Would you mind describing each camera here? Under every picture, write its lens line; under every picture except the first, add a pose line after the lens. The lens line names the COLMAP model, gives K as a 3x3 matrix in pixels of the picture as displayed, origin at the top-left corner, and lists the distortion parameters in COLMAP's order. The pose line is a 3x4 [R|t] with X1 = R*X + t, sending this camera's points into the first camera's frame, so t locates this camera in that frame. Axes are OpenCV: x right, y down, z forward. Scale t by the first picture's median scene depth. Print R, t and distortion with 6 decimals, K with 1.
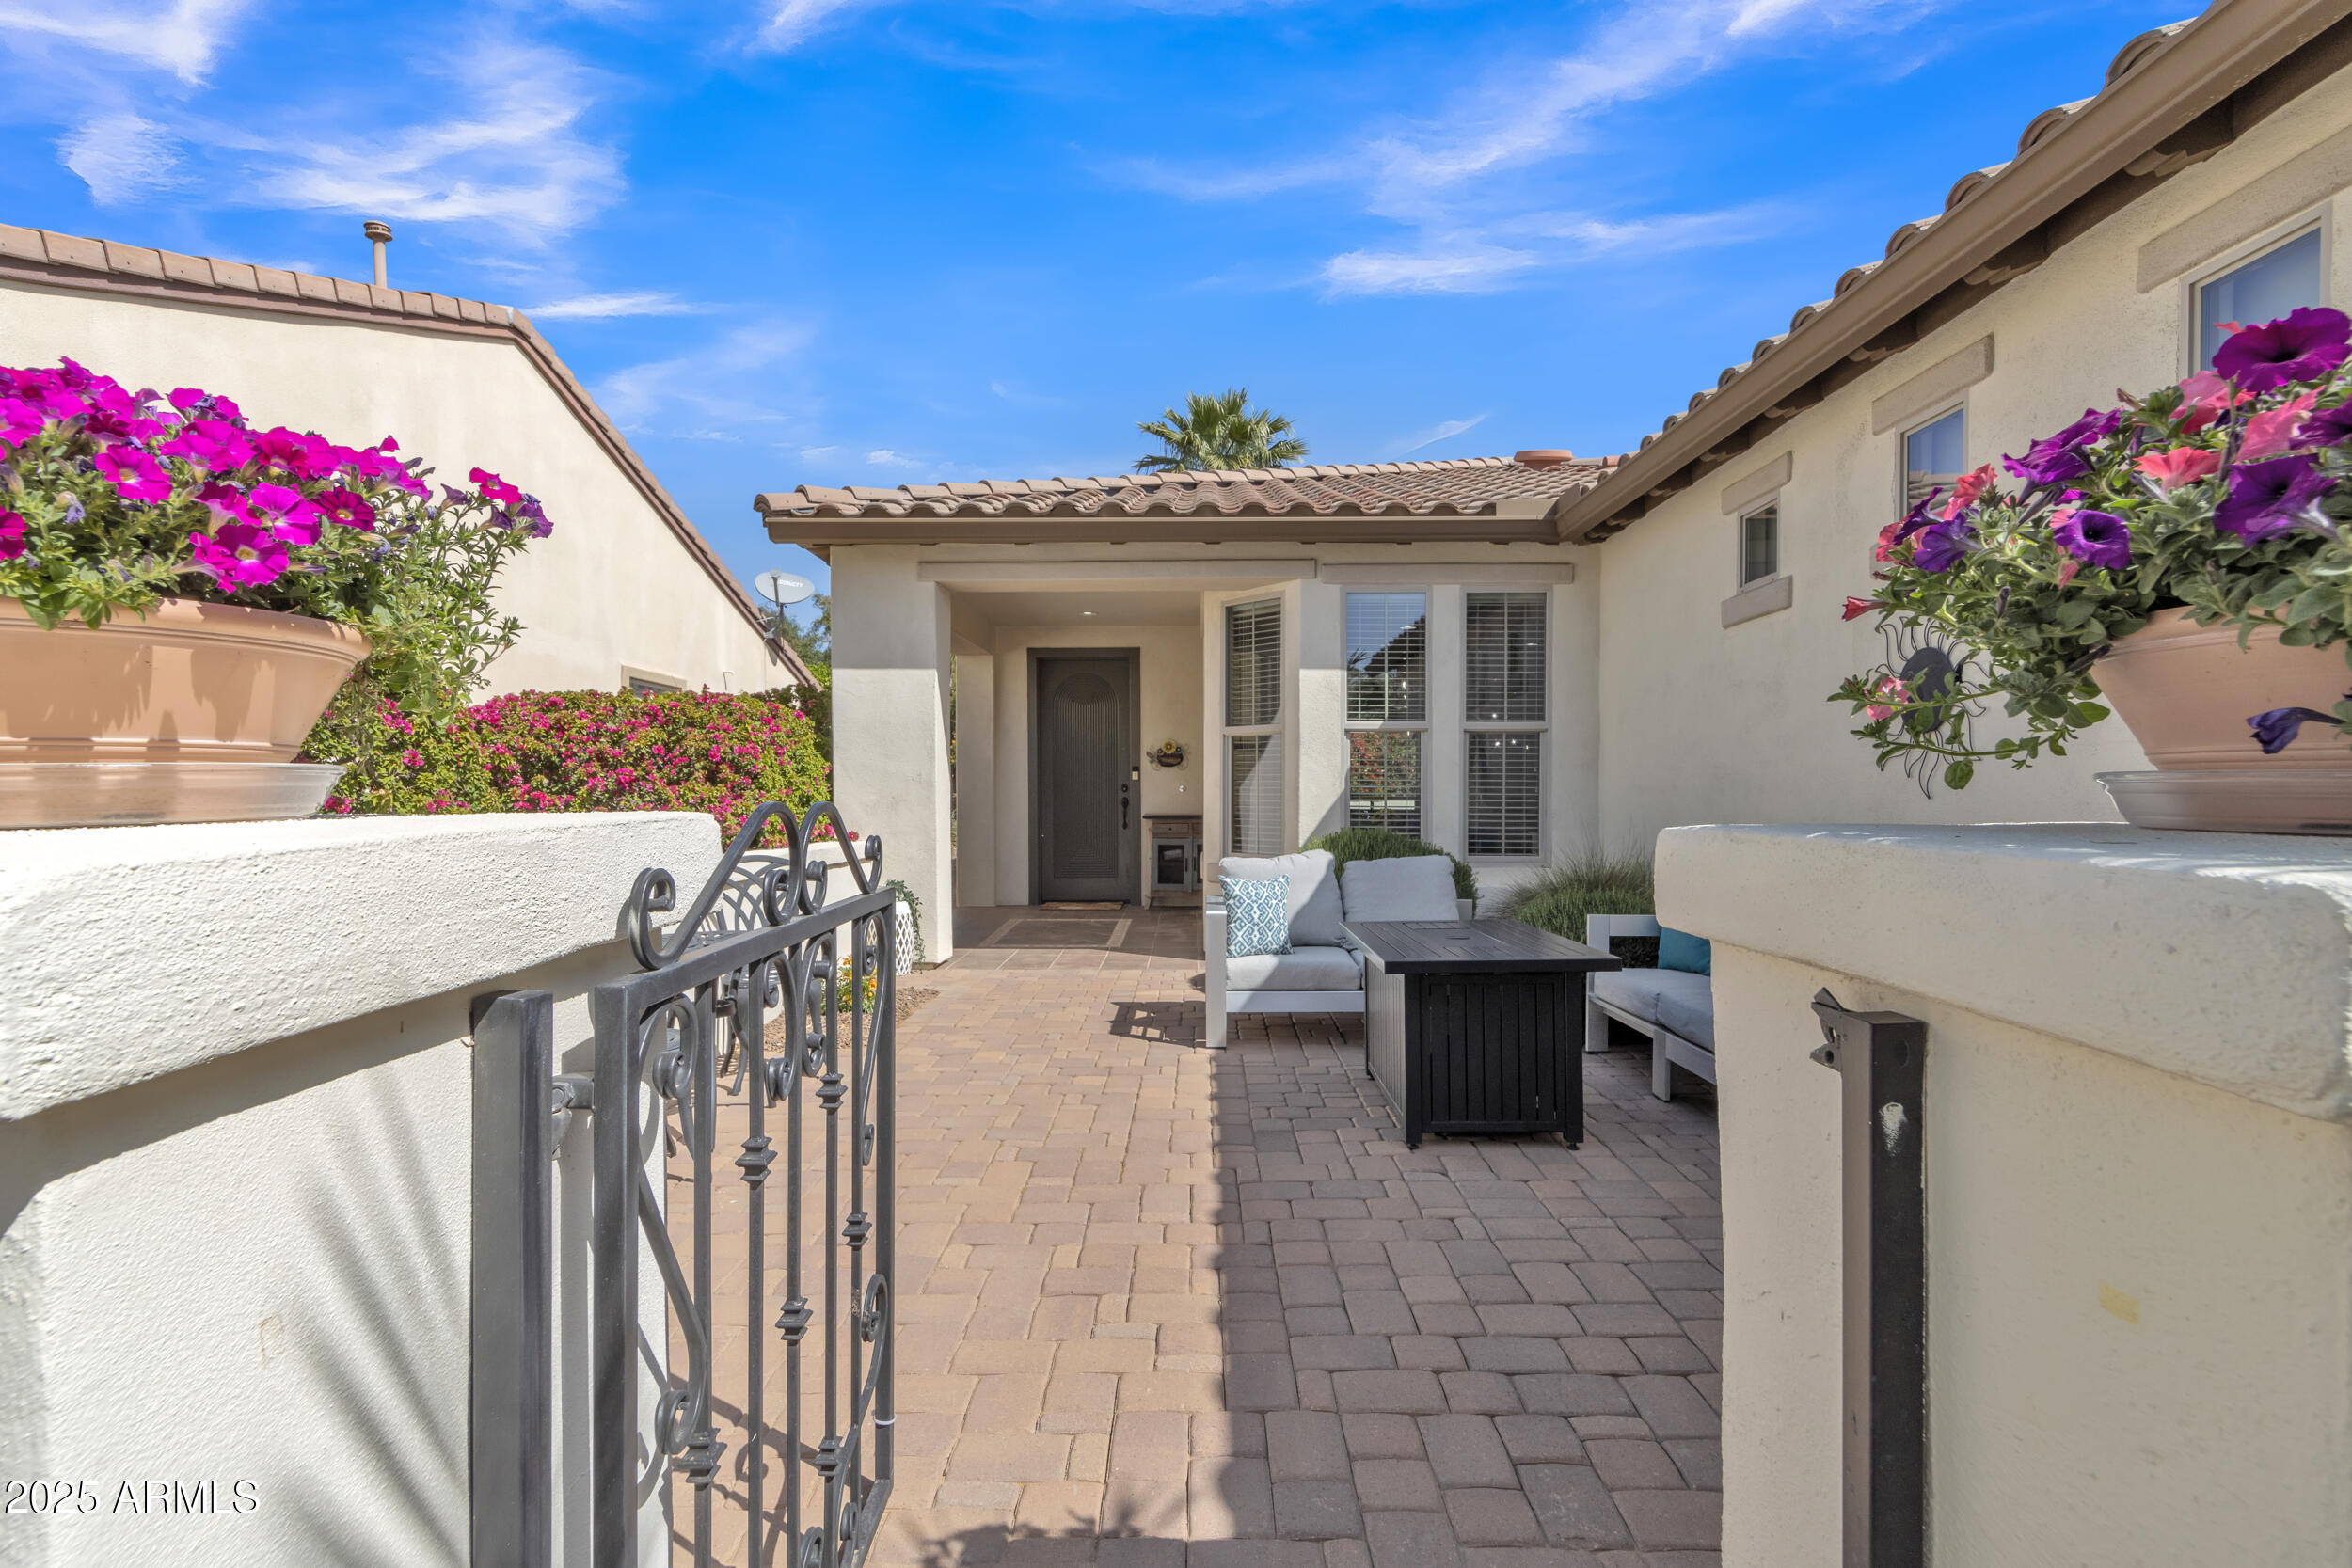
lens RADIAL K [[1097.3, 0, 1178.0], [0, 1097.3, 788.5], [0, 0, 1]] dist [-0.000569, -0.000916]
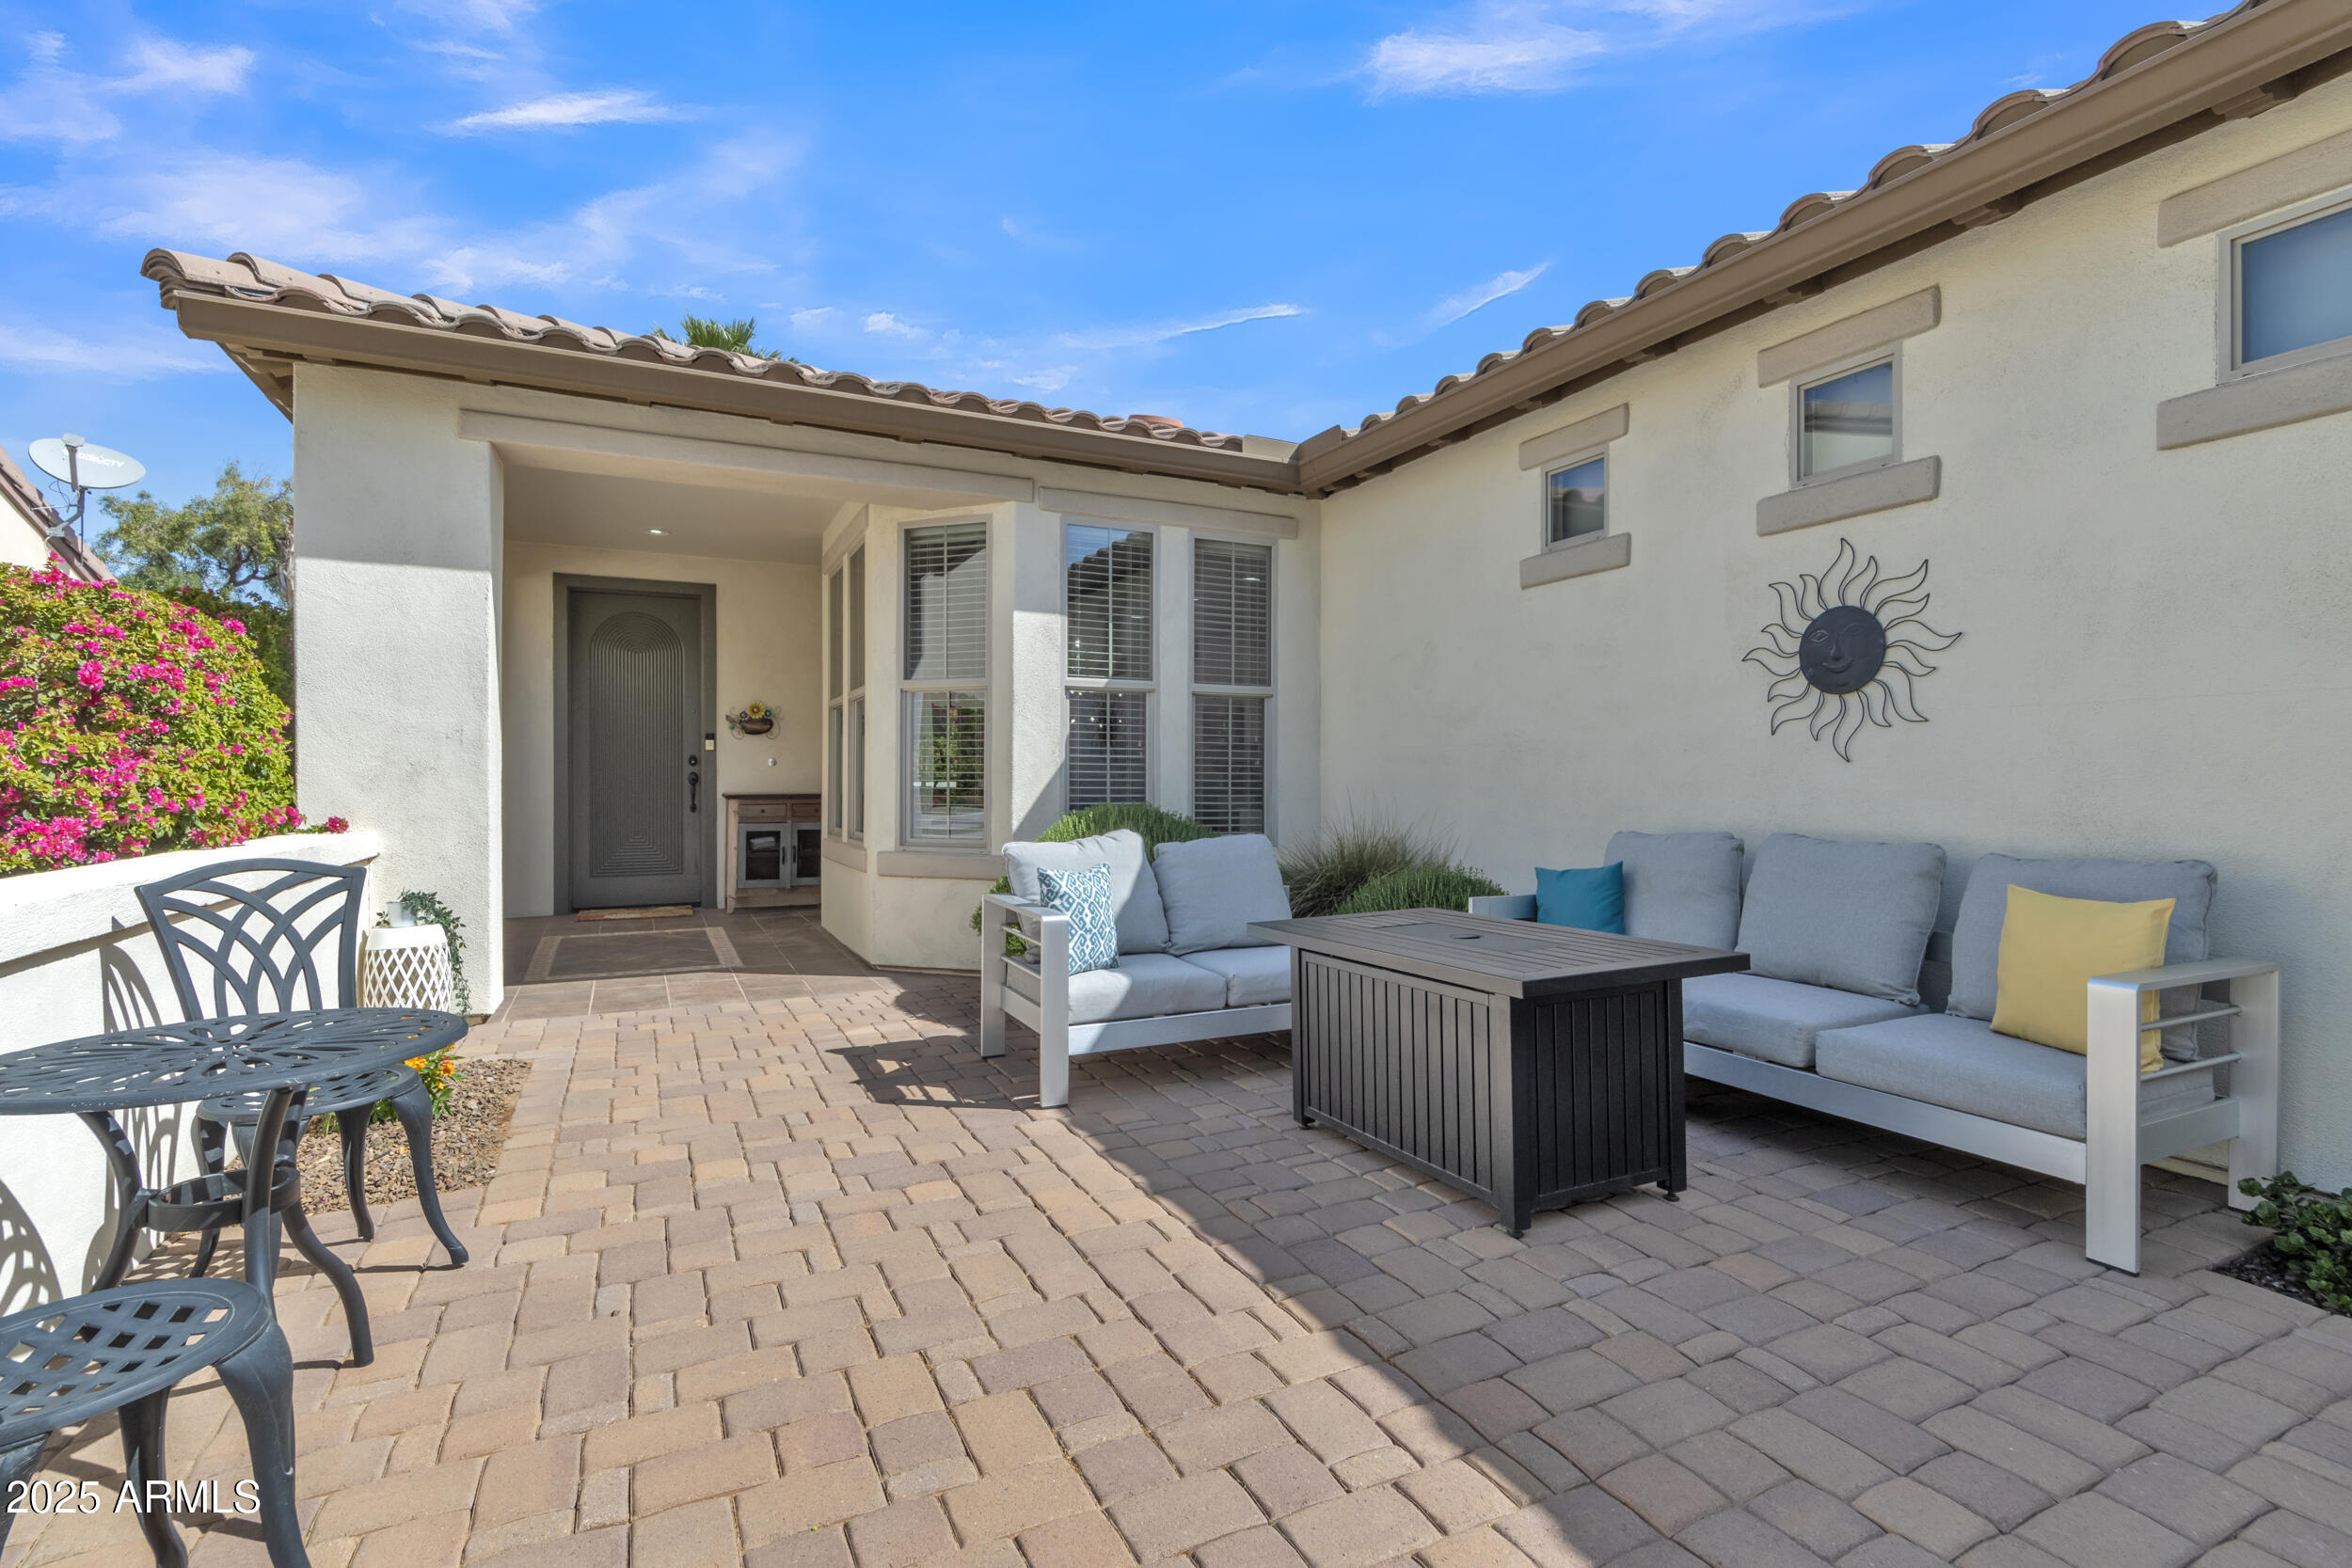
lens RADIAL K [[1096.7, 0, 1172.3], [0, 1096.7, 760.6], [0, 0, 1]] dist [0.000114, -0.000763]
pose [[0.891943, 0.009661, 0.452044, -0.158518], [-0.004561, 0.999913, -0.012372, 0.012587], [-0.452124, 0.008974, 0.891910, 0.228599]]
